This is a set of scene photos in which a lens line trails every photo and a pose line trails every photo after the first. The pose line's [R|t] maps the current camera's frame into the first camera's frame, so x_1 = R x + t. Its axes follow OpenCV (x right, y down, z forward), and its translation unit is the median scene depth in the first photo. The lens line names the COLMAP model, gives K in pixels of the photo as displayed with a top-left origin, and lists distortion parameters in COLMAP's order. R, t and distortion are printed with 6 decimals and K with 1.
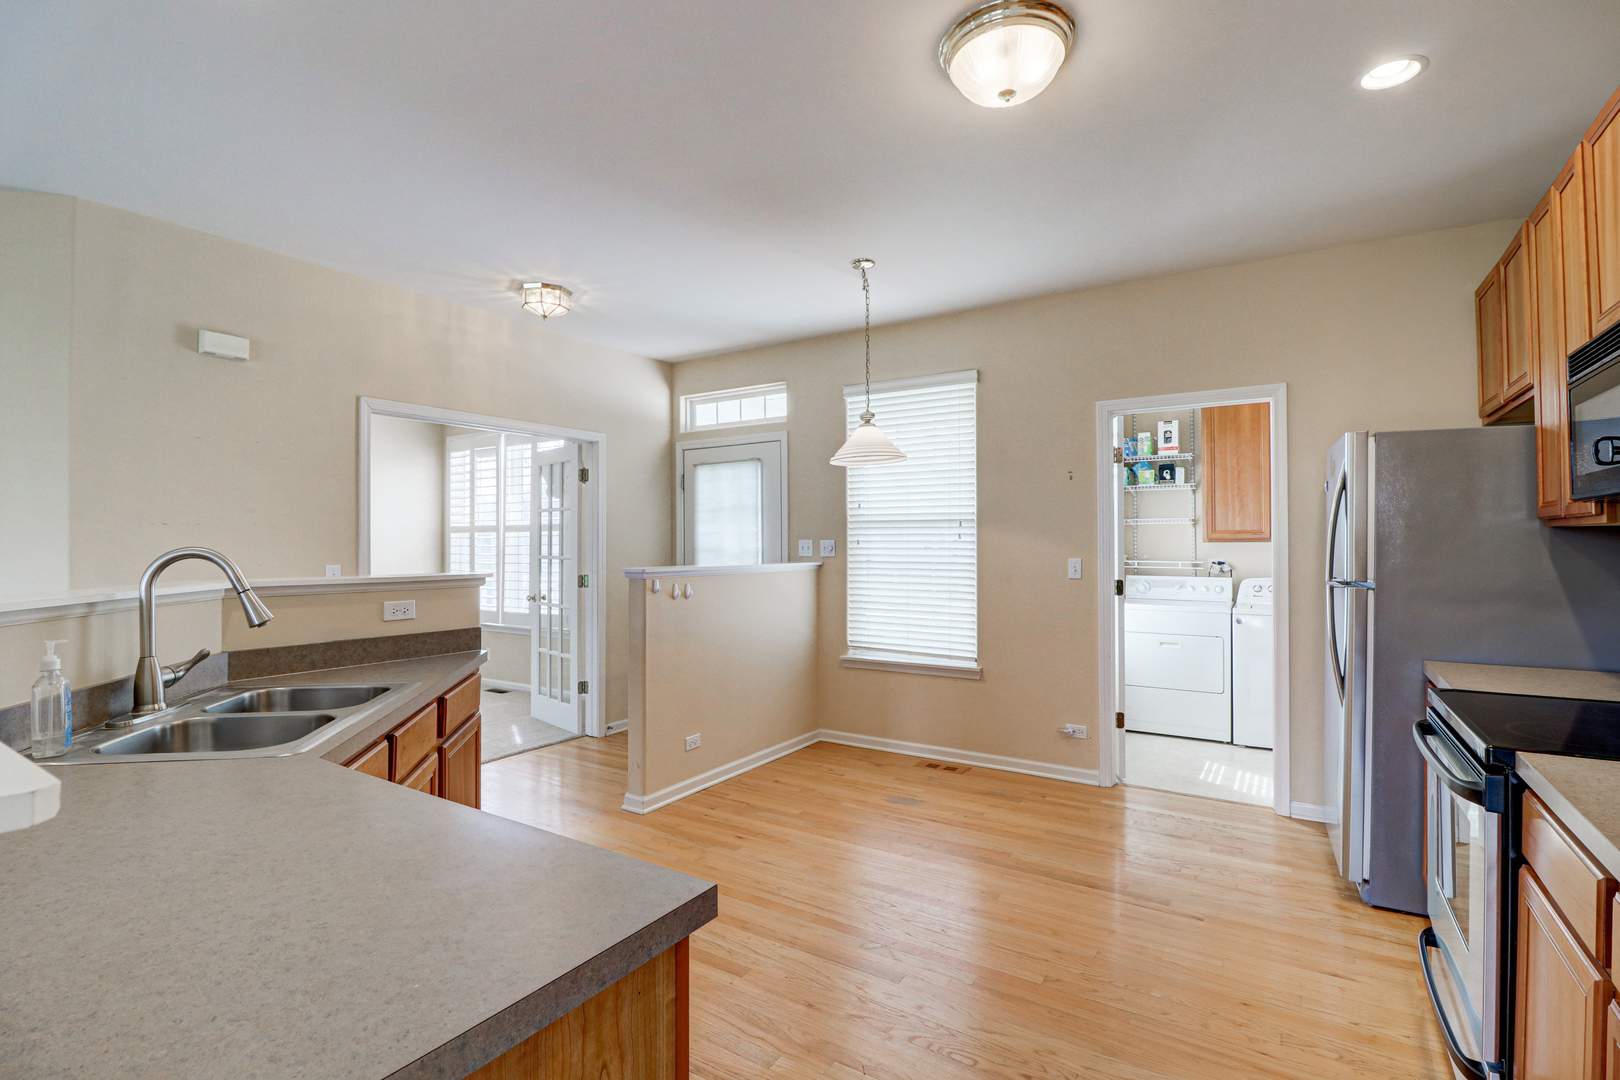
lens RADIAL K [[754.1, 0, 806.6], [0, 754.1, 534.0], [0, 0, 1]] dist [0.003043, -0.014984]
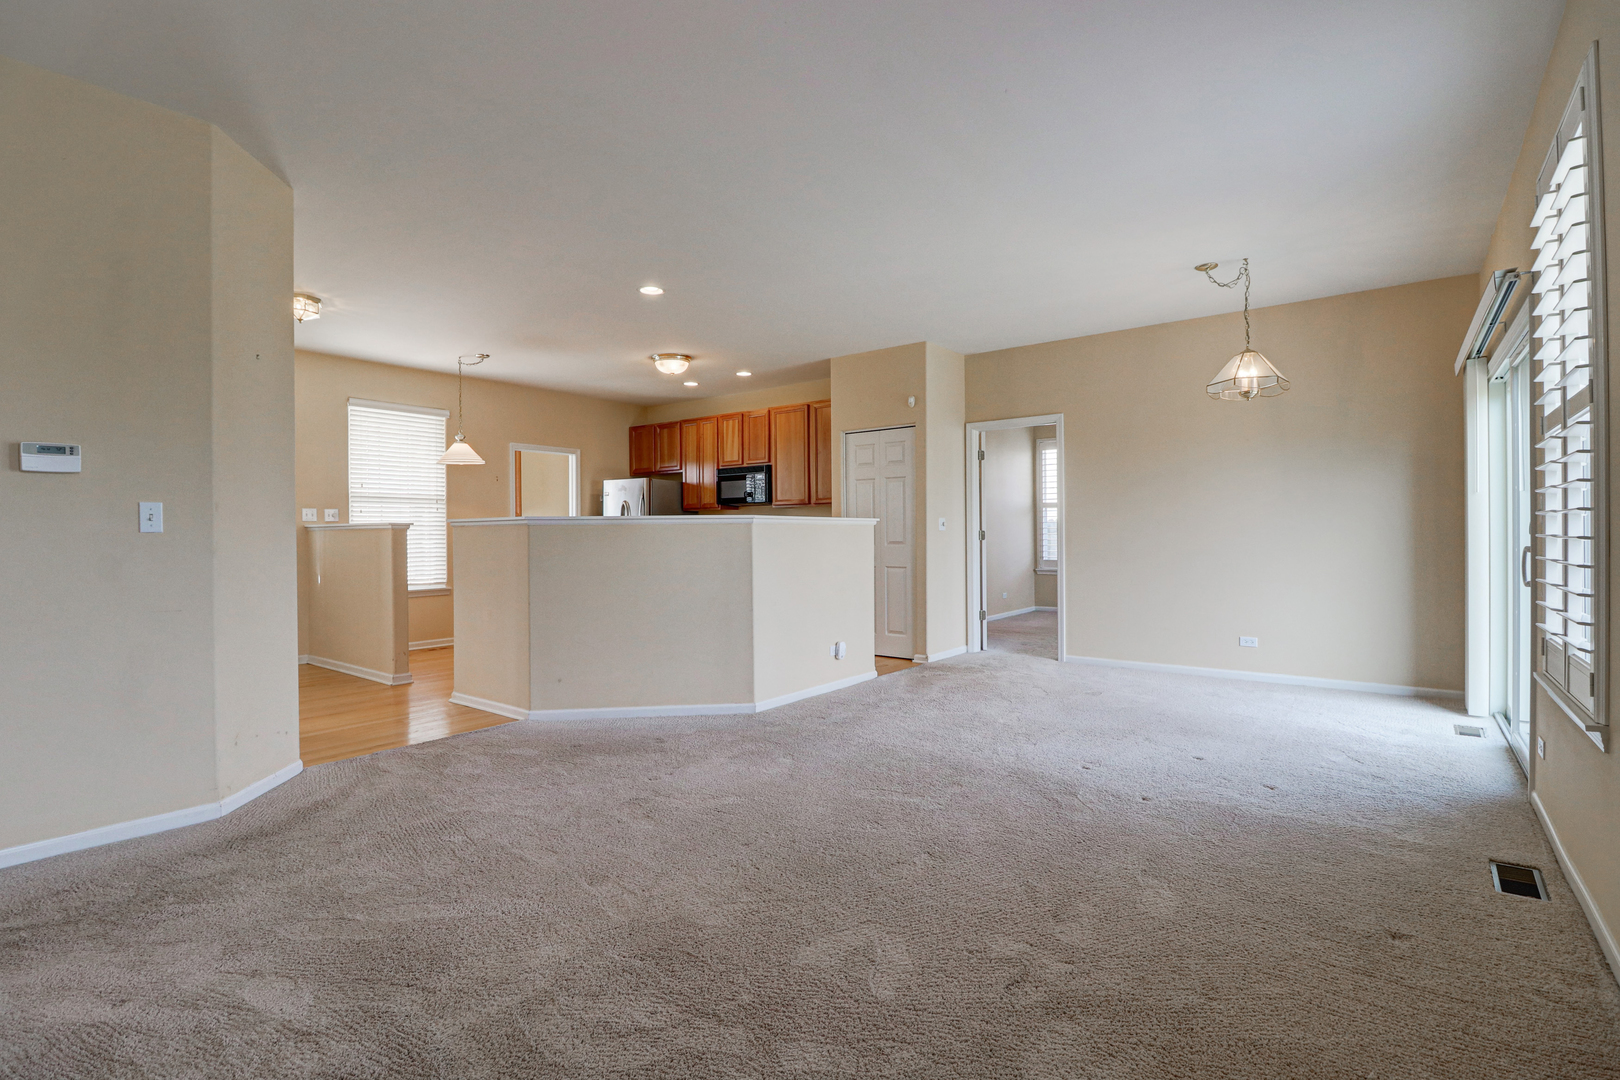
lens RADIAL K [[759.1, 0, 804.6], [0, 759.1, 525.5], [0, 0, 1]] dist [0.001838, -0.013847]
pose [[0.085190, 0.010855, 0.996306, -1.469224], [-0.005926, 0.999928, -0.010387, 0.054500], [-0.996347, -0.005019, 0.085248, 0.068173]]
